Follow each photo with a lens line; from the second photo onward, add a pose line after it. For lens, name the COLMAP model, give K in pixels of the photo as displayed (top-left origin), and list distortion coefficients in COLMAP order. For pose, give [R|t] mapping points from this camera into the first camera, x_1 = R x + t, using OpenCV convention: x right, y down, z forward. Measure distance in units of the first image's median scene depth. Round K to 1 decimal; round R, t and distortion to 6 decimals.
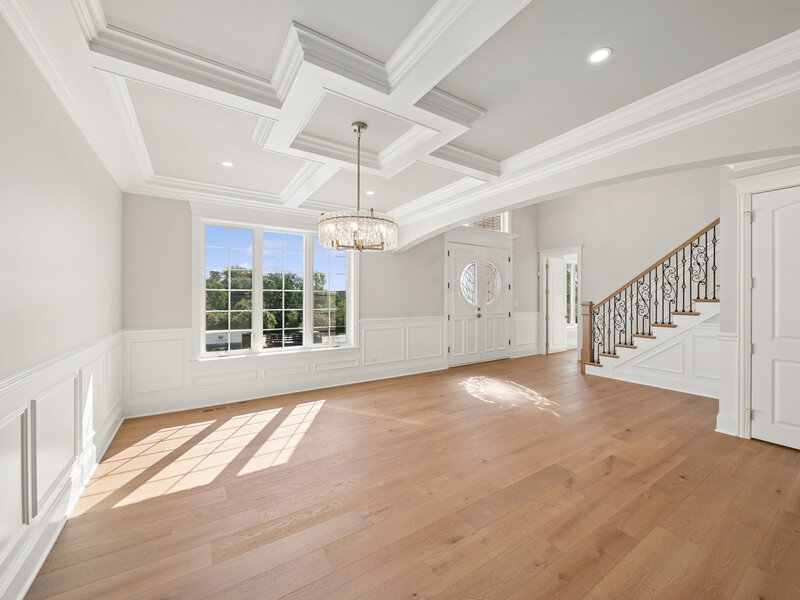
lens RADIAL K [[321.7, 0, 402.1], [0, 321.7, 299.4], [0, 0, 1]] dist [-0.001233, -0.000706]
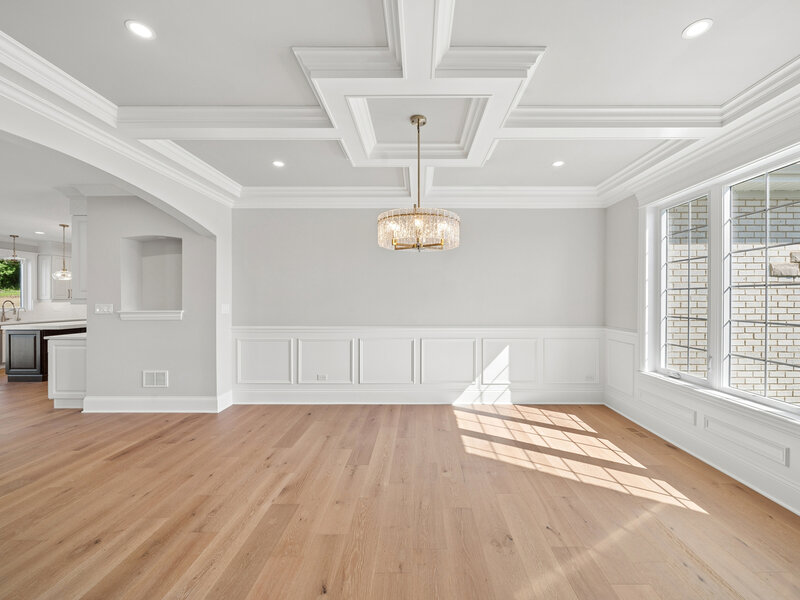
lens RADIAL K [[321.7, 0, 415.2], [0, 321.7, 299.1], [0, 0, 1]] dist [-0.001233, -0.000706]
pose [[-0.540630, 0.003950, -0.841251, 0.505416], [-0.001977, 0.999980, 0.005966, -0.011509], [0.841258, 0.004889, -0.540612, 1.125271]]
